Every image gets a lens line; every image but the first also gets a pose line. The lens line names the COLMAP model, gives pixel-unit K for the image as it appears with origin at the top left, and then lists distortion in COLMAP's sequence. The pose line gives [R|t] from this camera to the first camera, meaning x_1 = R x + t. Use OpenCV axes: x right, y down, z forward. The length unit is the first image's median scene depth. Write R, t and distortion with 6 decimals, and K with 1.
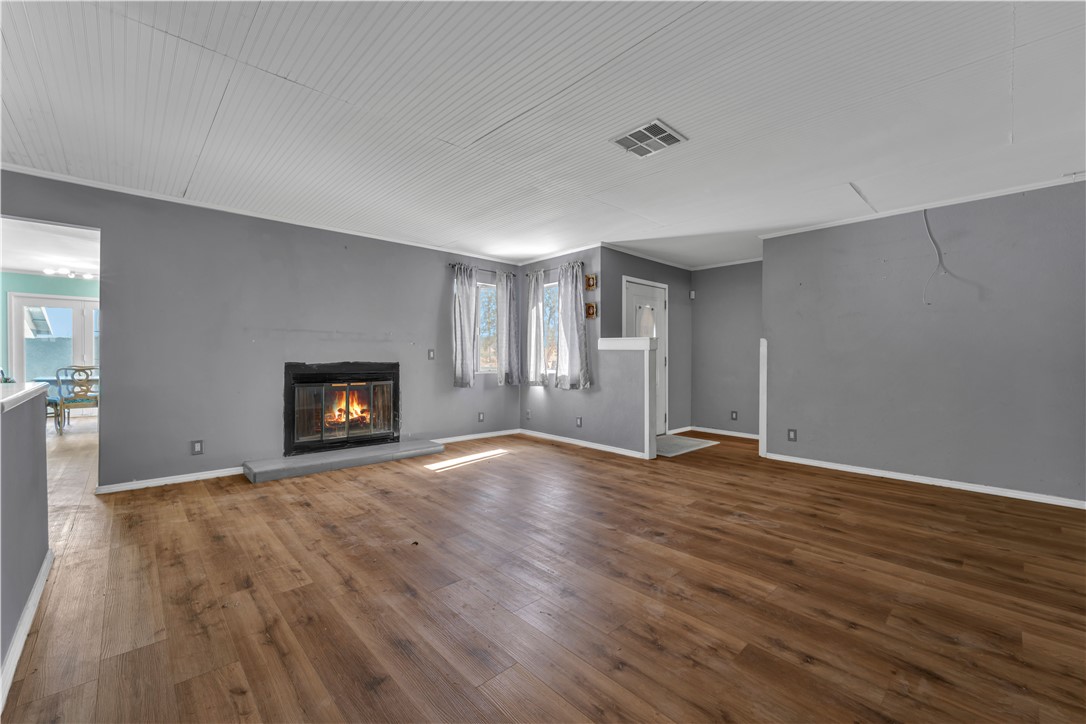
lens RADIAL K [[437.2, 0, 549.0], [0, 437.2, 359.4], [0, 0, 1]] dist [0.000384, 0.000071]
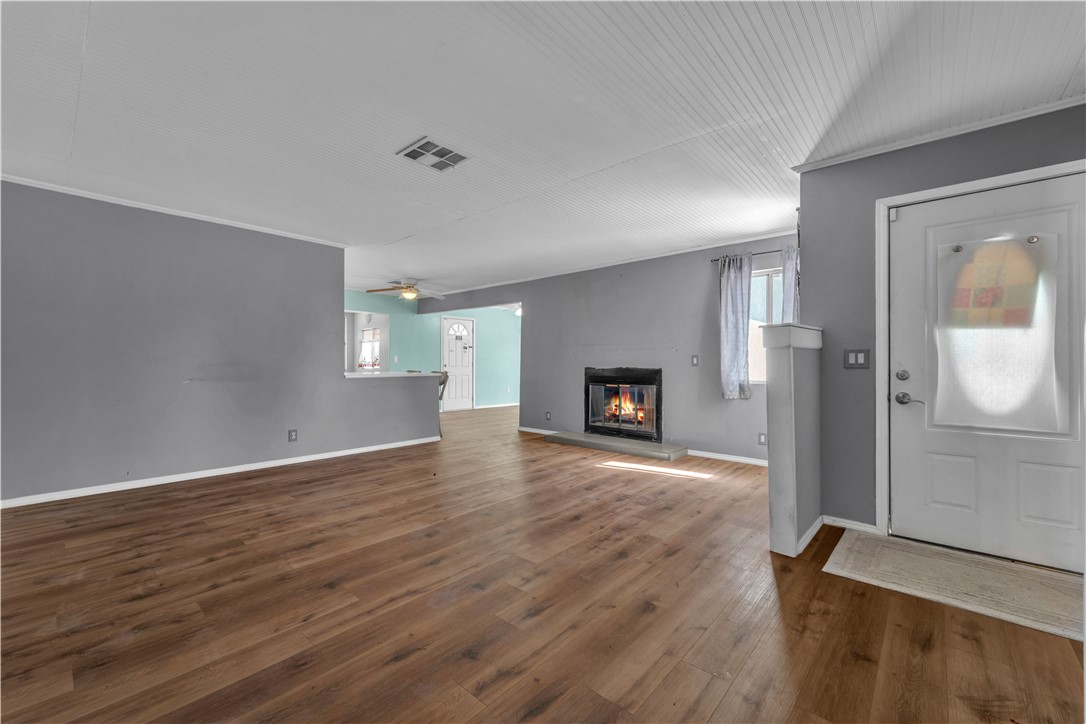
lens RADIAL K [[437.2, 0, 551.4], [0, 437.2, 362.8], [0, 0, 1]] dist [0.000384, 0.000071]
pose [[0.101263, -0.004768, -0.994848, 1.043149], [-0.006145, 0.999966, -0.005418, 0.001109], [0.994841, 0.006662, 0.101230, 0.945042]]
